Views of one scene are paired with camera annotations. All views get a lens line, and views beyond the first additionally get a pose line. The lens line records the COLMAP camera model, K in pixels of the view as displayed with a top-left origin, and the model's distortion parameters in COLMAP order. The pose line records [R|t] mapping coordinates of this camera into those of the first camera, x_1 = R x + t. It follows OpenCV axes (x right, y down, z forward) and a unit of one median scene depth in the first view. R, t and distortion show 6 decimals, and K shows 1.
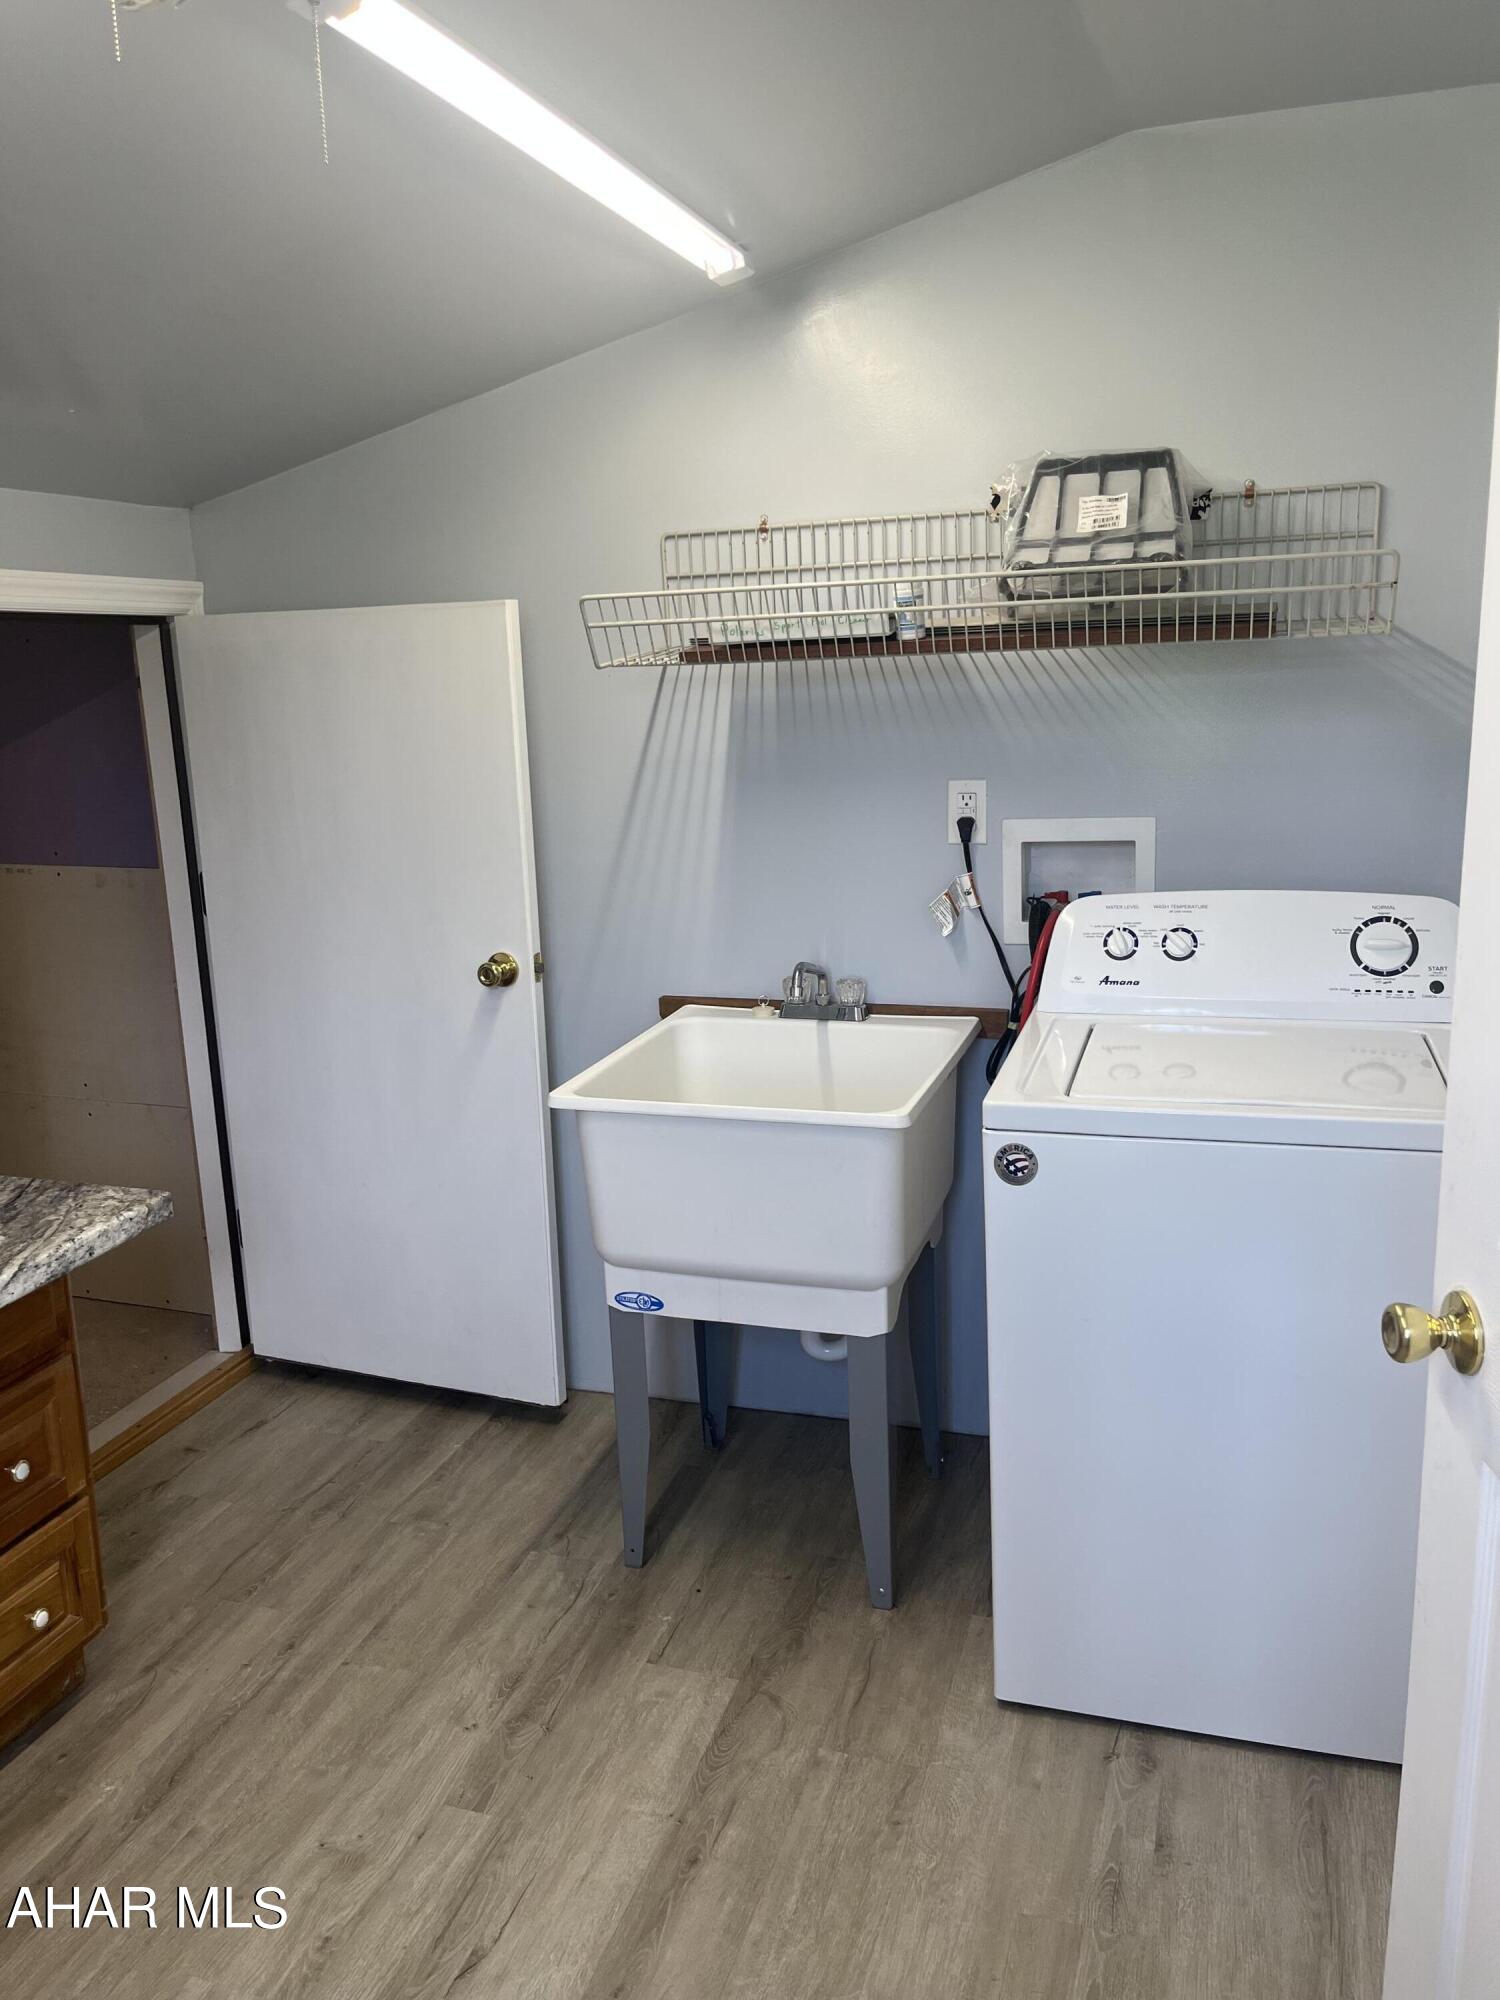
lens RADIAL K [[1522.6, 0, 750.0], [0, 1522.6, 1000.0], [0, 0, 1]] dist [0.086026, -0.127823]
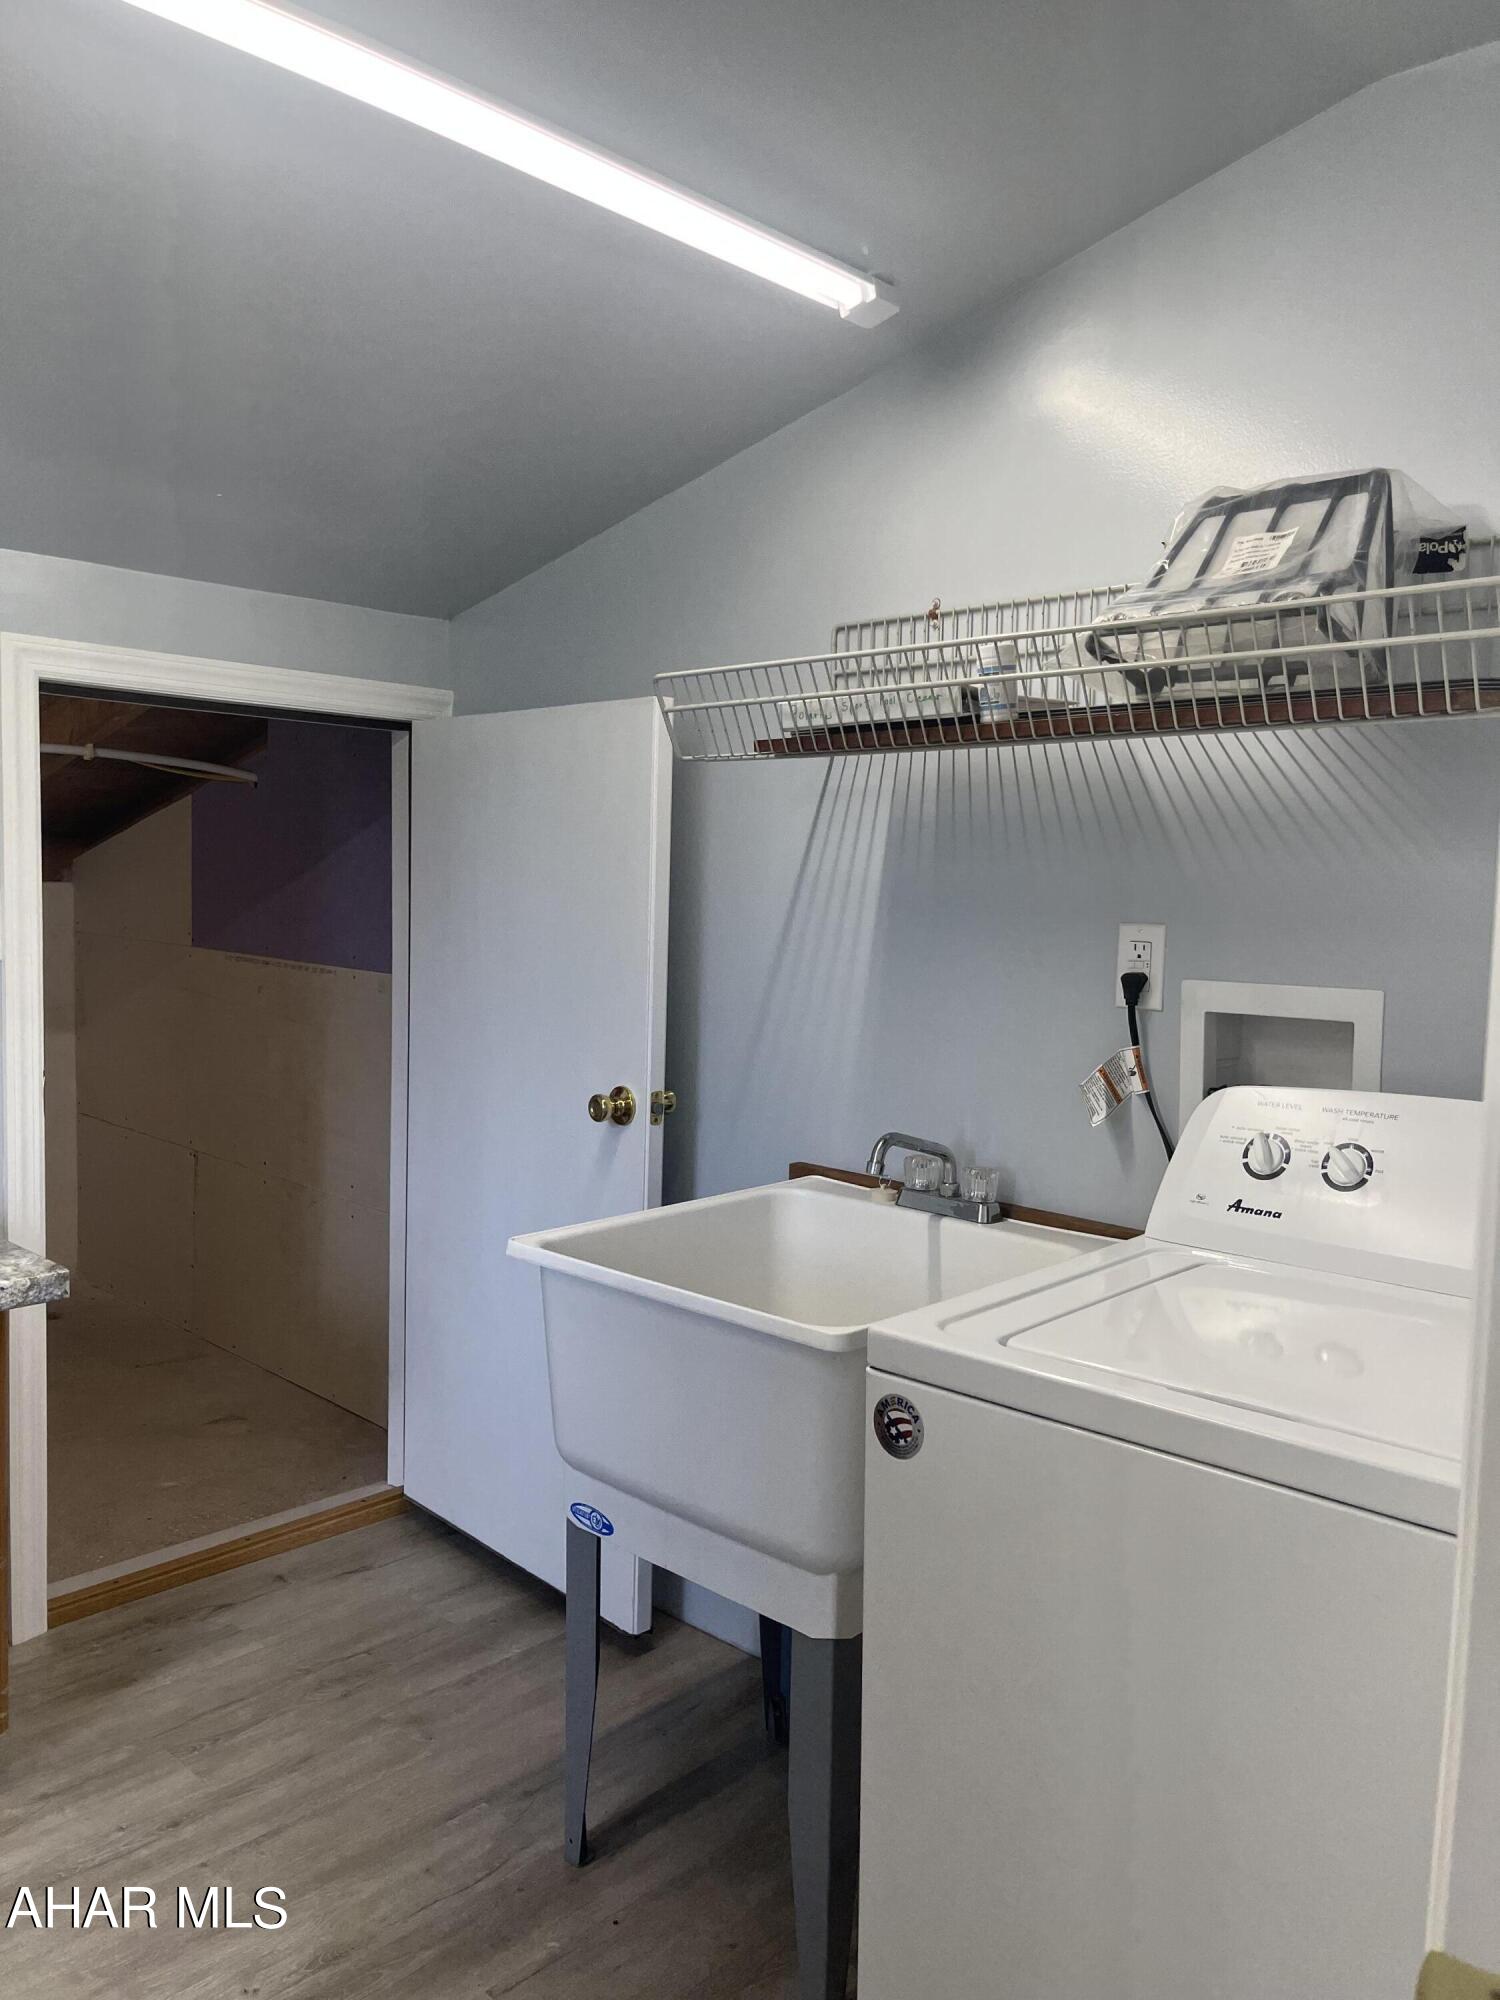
lens RADIAL K [[1522.6, 0, 750.0], [0, 1522.6, 1000.0], [0, 0, 1]] dist [0.086026, -0.127823]
pose [[0.902244, 0.091182, -0.421475, 0.296758], [-0.147247, 0.983787, -0.102376, -0.000646], [0.405306, 0.154429, 0.901043, 0.246430]]
